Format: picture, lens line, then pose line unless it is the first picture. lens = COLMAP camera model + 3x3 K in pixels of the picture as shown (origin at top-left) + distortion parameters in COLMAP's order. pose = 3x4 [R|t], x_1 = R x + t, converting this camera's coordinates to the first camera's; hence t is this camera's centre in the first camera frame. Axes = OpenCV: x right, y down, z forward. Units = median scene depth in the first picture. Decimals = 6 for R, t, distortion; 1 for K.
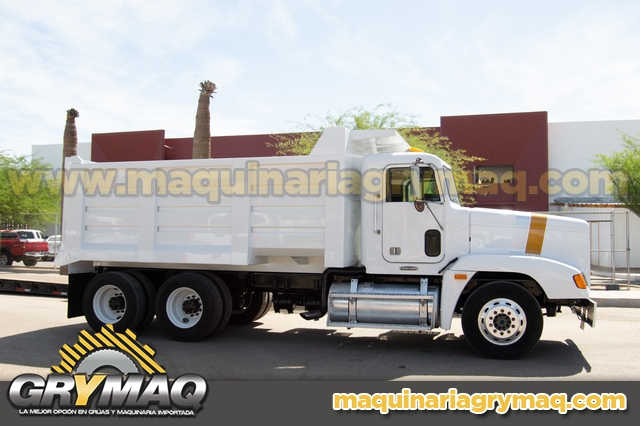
lens RADIAL K [[603.2, 0, 314.9], [0, 603.2, 213.6], [0, 0, 1]] dist [-0.018183, 0.000000]
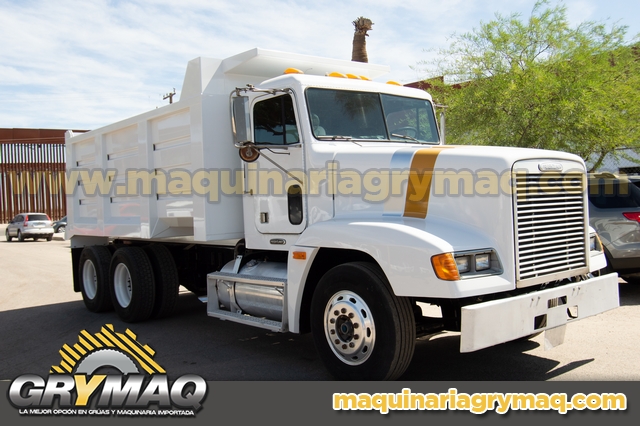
lens RADIAL K [[637.8, 0, 314.3], [0, 637.8, 209.1], [0, 0, 1]] dist [-0.076697, 0.000000]
pose [[0.822380, -0.035932, -0.567803, 0.611909], [0.073823, 0.996306, 0.043873, 0.023327], [0.564129, -0.077998, 0.821995, 0.413508]]
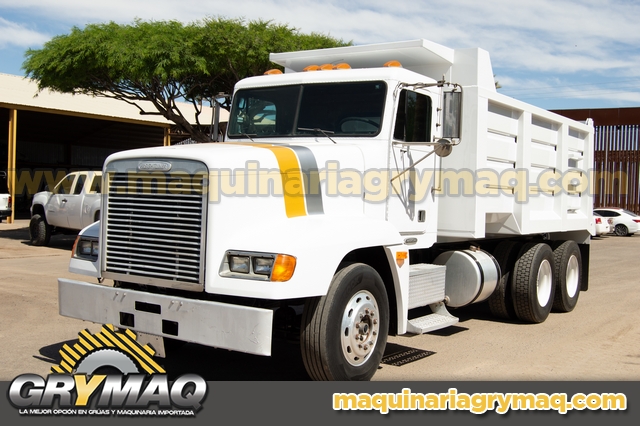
lens RADIAL K [[740.2, 0, 320.3], [0, 740.2, 208.7], [0, 0, 1]] dist [0.058351, 0.000000]
pose [[-0.299298, 0.006763, -0.954136, 1.052576], [0.005752, 0.999969, 0.005283, 0.061065], [0.954142, -0.003907, -0.299328, 1.368761]]
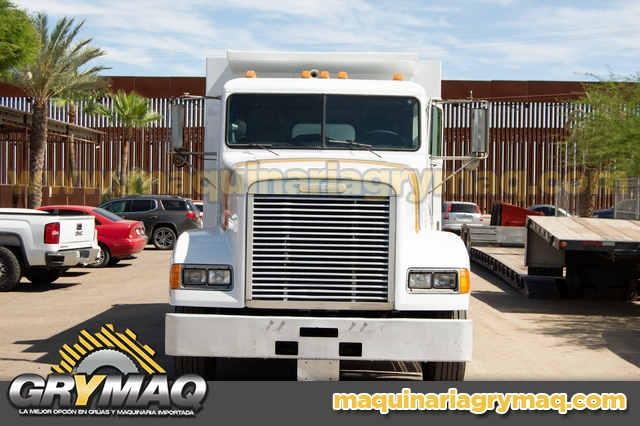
lens RADIAL K [[1023.8, 0, 321.0], [0, 1023.8, 215.2], [0, 0, 1]] dist [-0.099220, 0.000000]
pose [[0.281874, 0.013859, -0.959351, 1.319886], [0.027898, 0.999354, 0.022634, 0.029747], [0.959046, -0.033144, 0.281306, 0.773185]]
